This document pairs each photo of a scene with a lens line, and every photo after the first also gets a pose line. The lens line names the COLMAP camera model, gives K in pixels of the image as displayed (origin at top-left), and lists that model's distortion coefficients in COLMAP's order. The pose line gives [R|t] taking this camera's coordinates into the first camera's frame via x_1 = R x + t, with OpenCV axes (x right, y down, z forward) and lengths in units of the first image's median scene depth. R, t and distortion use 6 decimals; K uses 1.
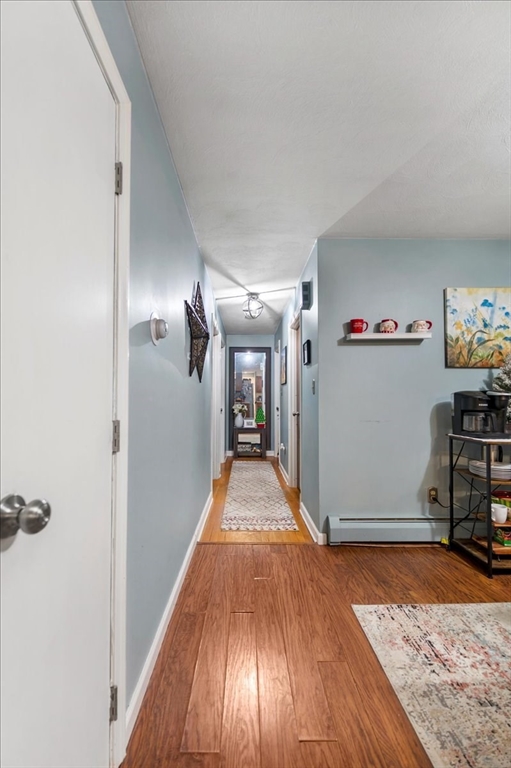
lens RADIAL K [[315.3, 0, 253.3], [0, 315.3, 390.0], [0, 0, 1]] dist [0.001762, 0.000142]
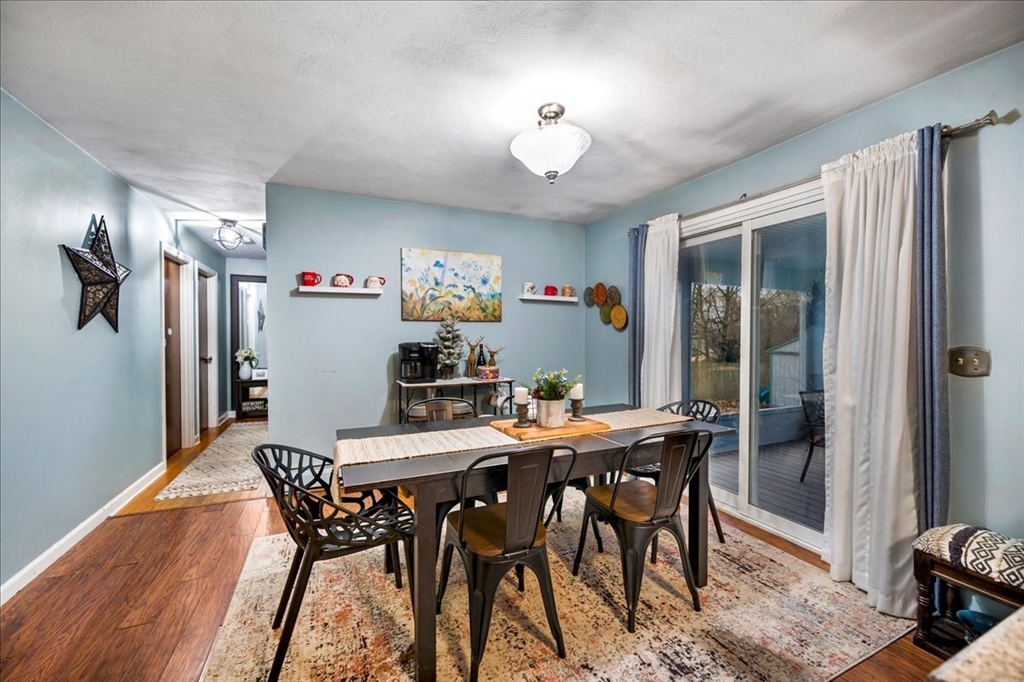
lens RADIAL K [[408.8, 0, 512.8], [0, 408.8, 340.4], [0, 0, 1]] dist [0.000517, 0.000037]
pose [[0.917477, -0.006830, 0.397731, 0.400265], [-0.009609, 0.999180, 0.039323, -0.061379], [-0.397673, -0.039900, 0.916659, -0.462730]]
